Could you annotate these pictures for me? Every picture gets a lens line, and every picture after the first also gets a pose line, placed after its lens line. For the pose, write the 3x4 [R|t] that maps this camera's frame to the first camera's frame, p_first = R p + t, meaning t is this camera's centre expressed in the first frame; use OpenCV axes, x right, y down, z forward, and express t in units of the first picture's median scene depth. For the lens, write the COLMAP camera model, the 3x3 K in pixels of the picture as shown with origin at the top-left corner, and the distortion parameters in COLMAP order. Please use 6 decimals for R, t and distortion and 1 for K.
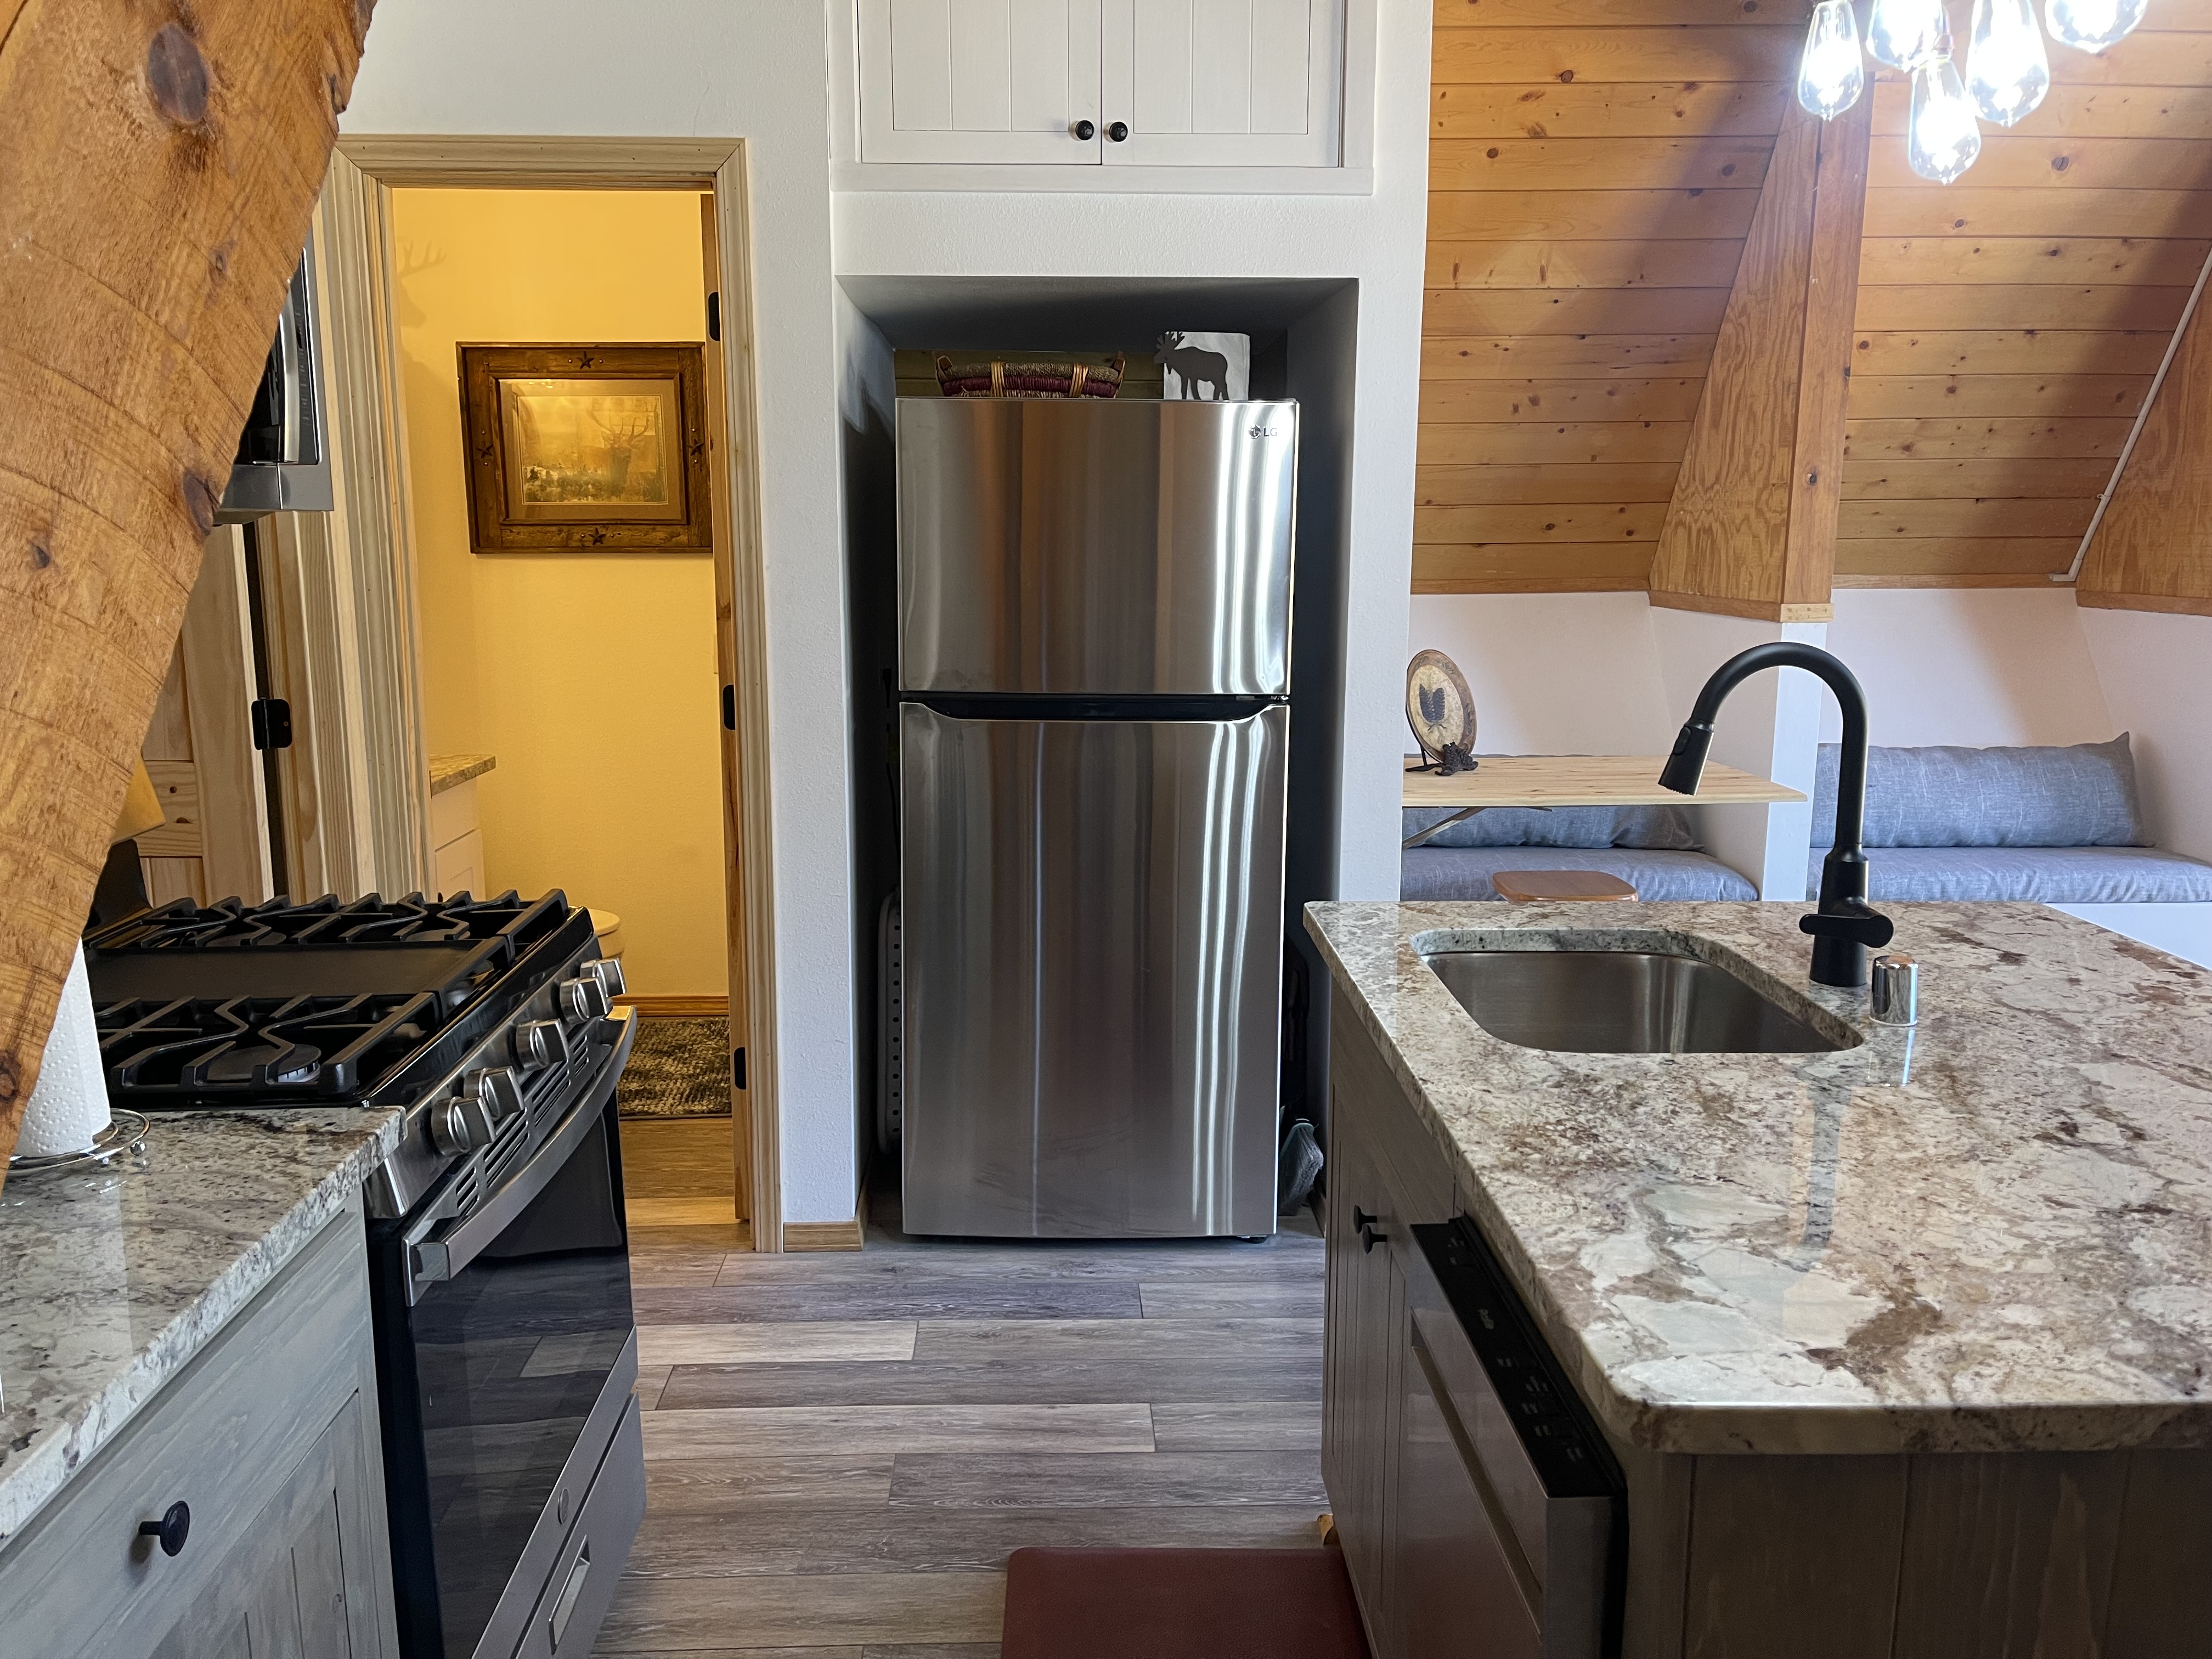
lens RADIAL K [[1676.6, 0, 1088.8], [0, 1676.6, 804.5], [0, 0, 1]] dist [0.076210, -0.098241]
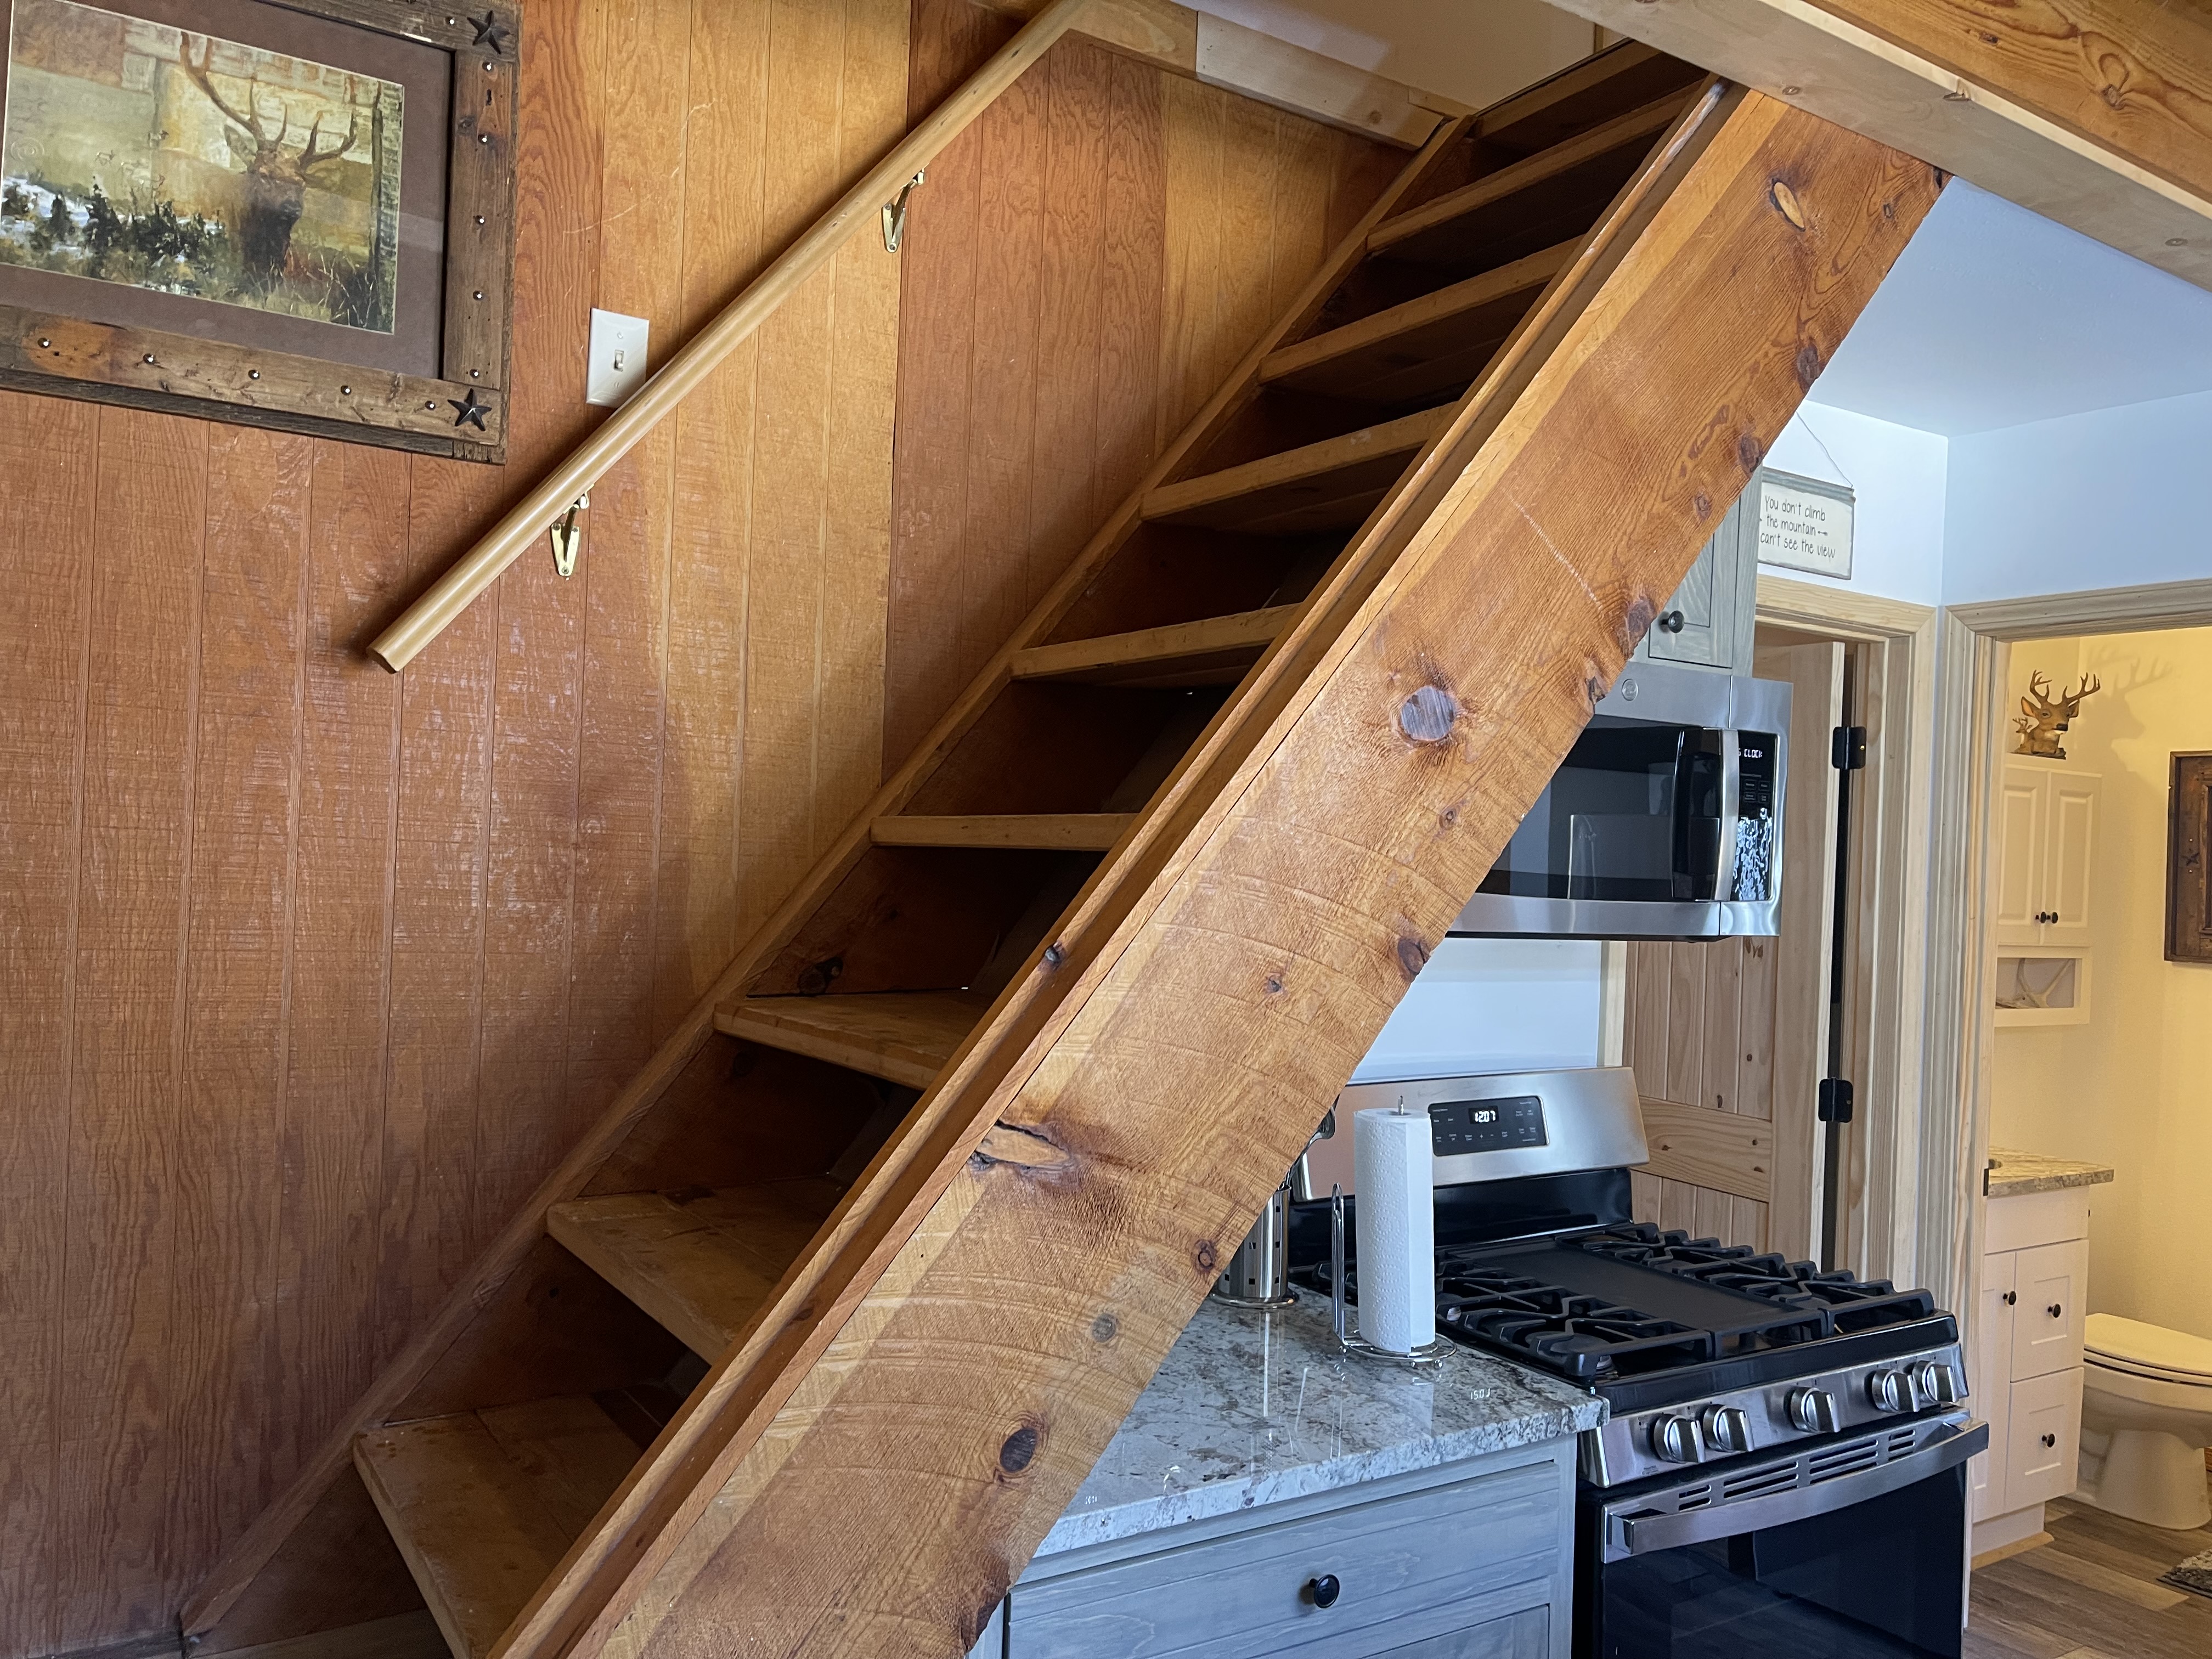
lens RADIAL K [[1676.6, 0, 1096.0], [0, 1676.6, 844.5], [0, 0, 1]] dist [0.076210, -0.098241]
pose [[0.509918, 0.019935, -0.859992, 0.341887], [-0.180683, 0.979912, -0.084418, -0.040612], [0.841033, 0.198432, 0.503277, -0.055904]]
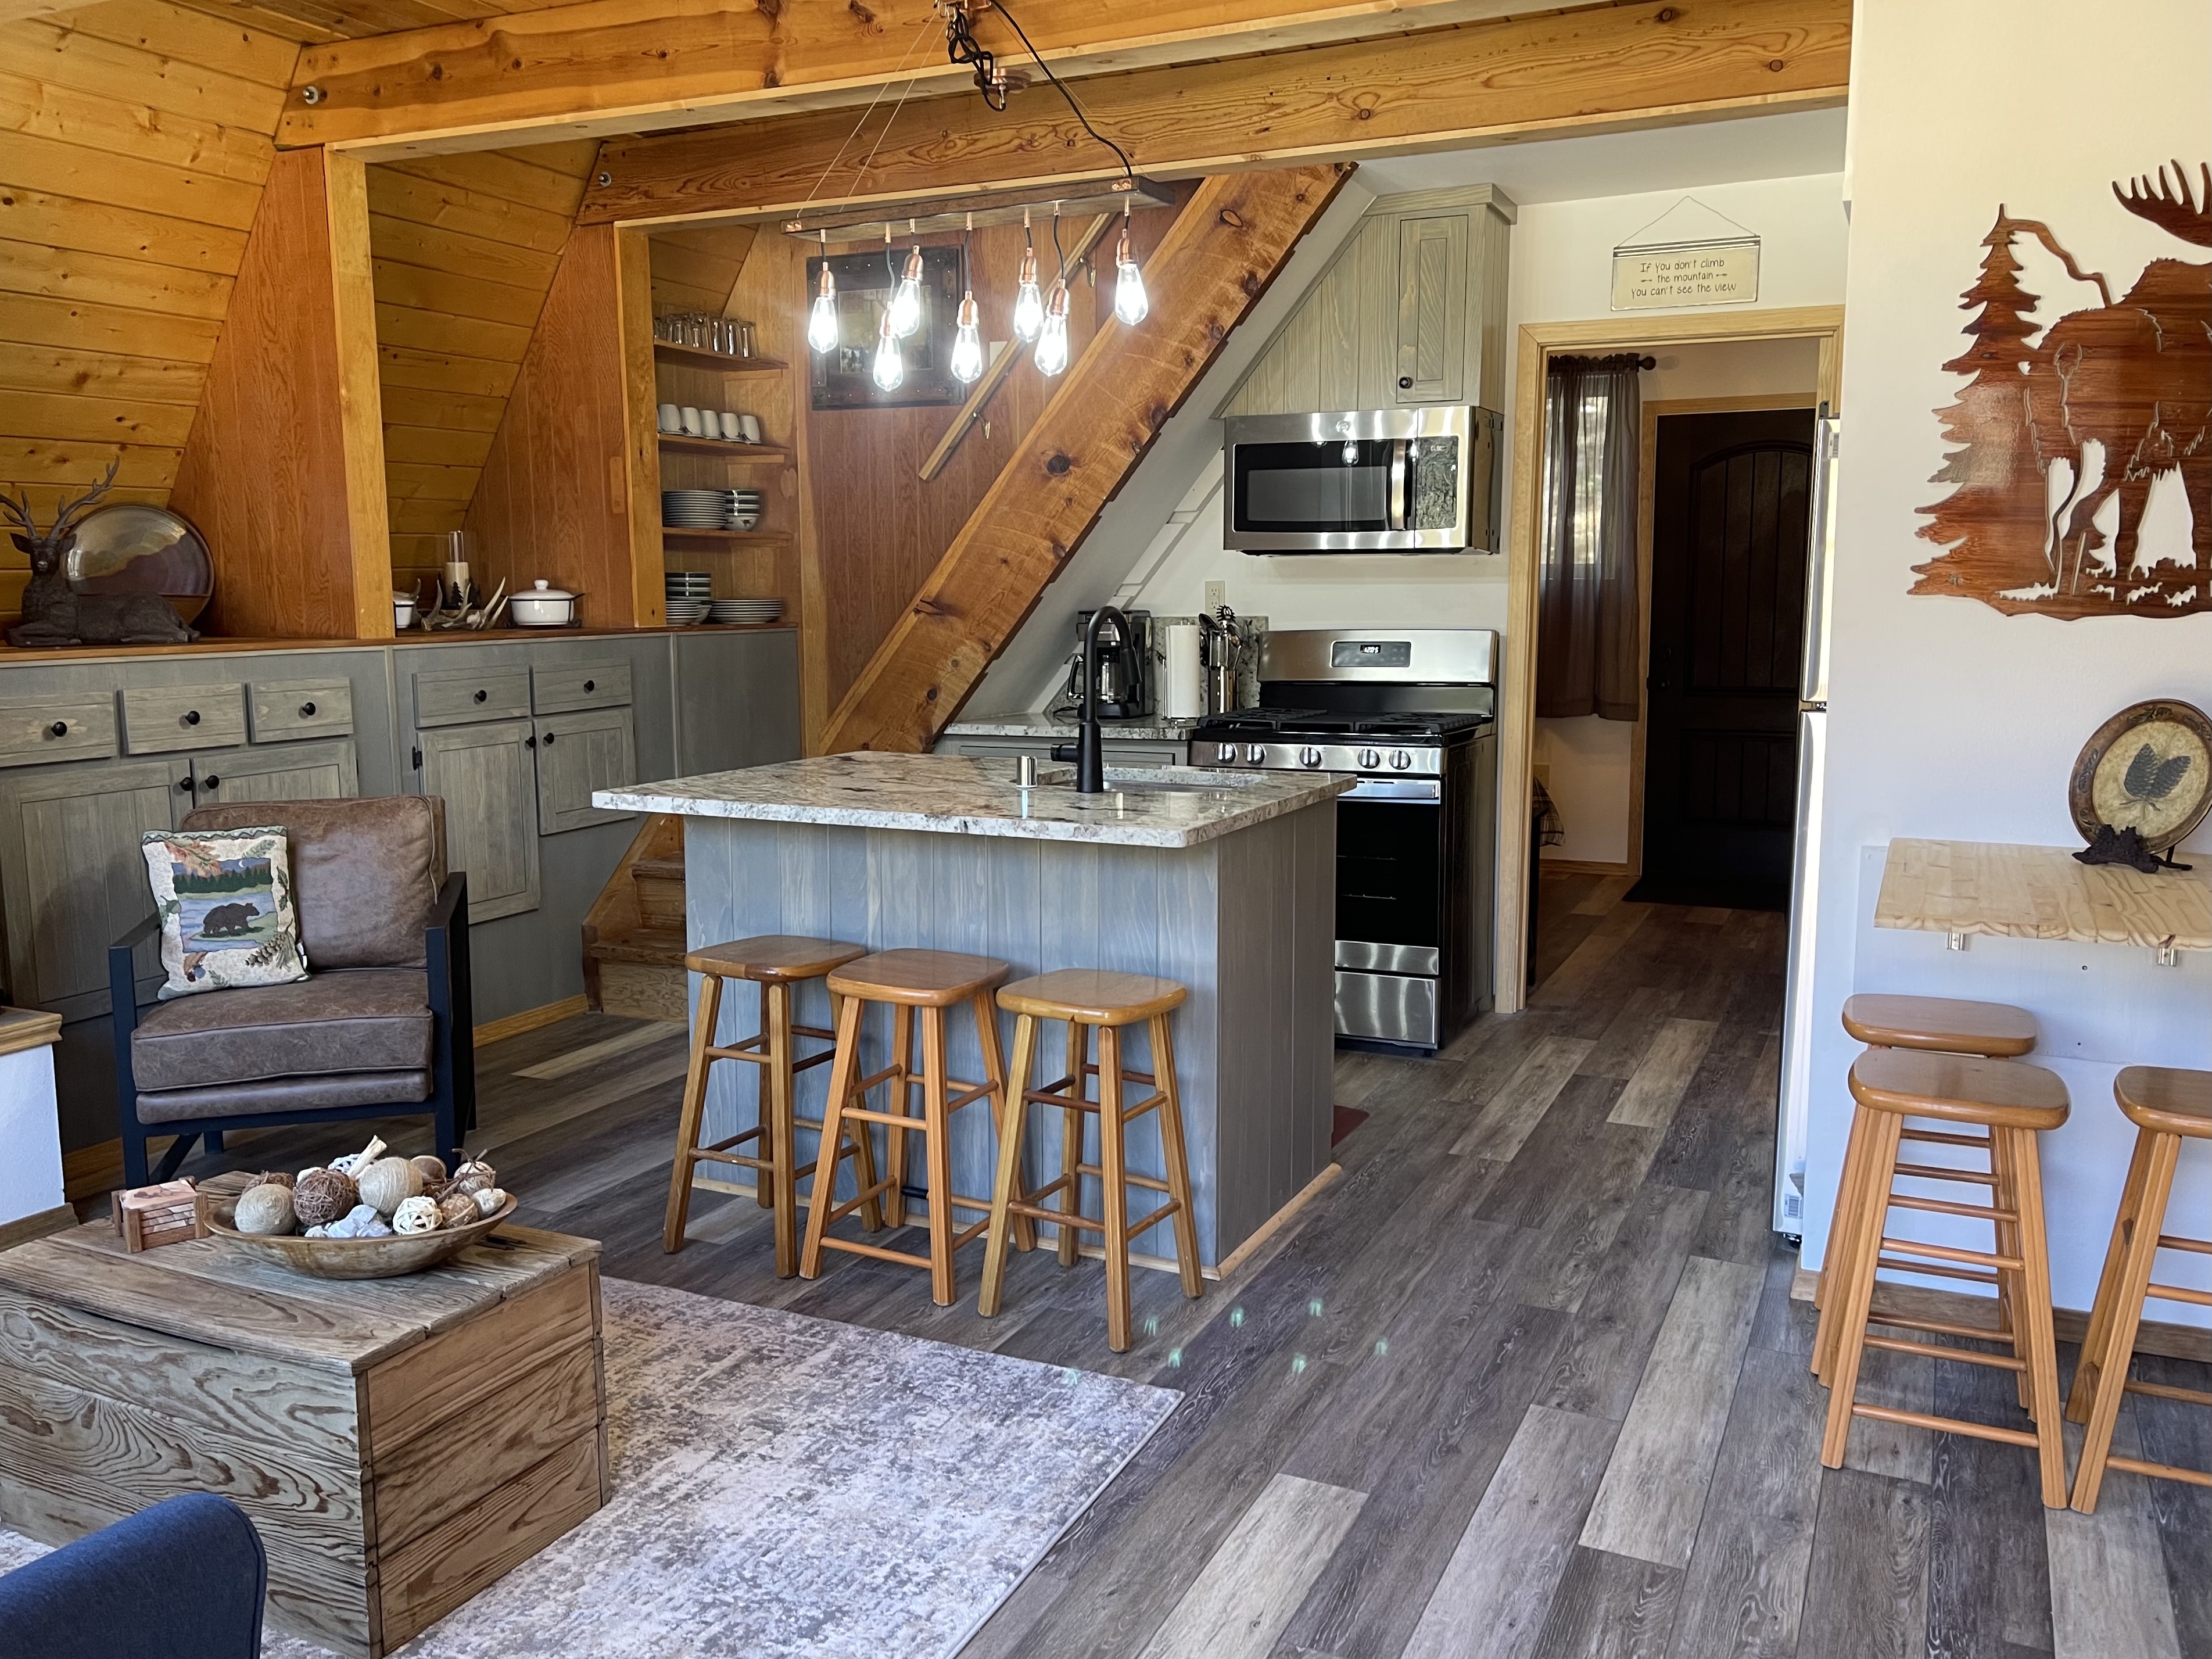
lens RADIAL K [[1772.9, 0, 1097.8], [0, 1772.9, 816.7], [0, 0, 1]] dist [0.066843, -0.073158]
pose [[-0.453934, 0.117414, -0.883265, 1.821165], [-0.144060, 0.968568, 0.202790, -0.221863], [0.879313, 0.219296, -0.422751, 1.554346]]
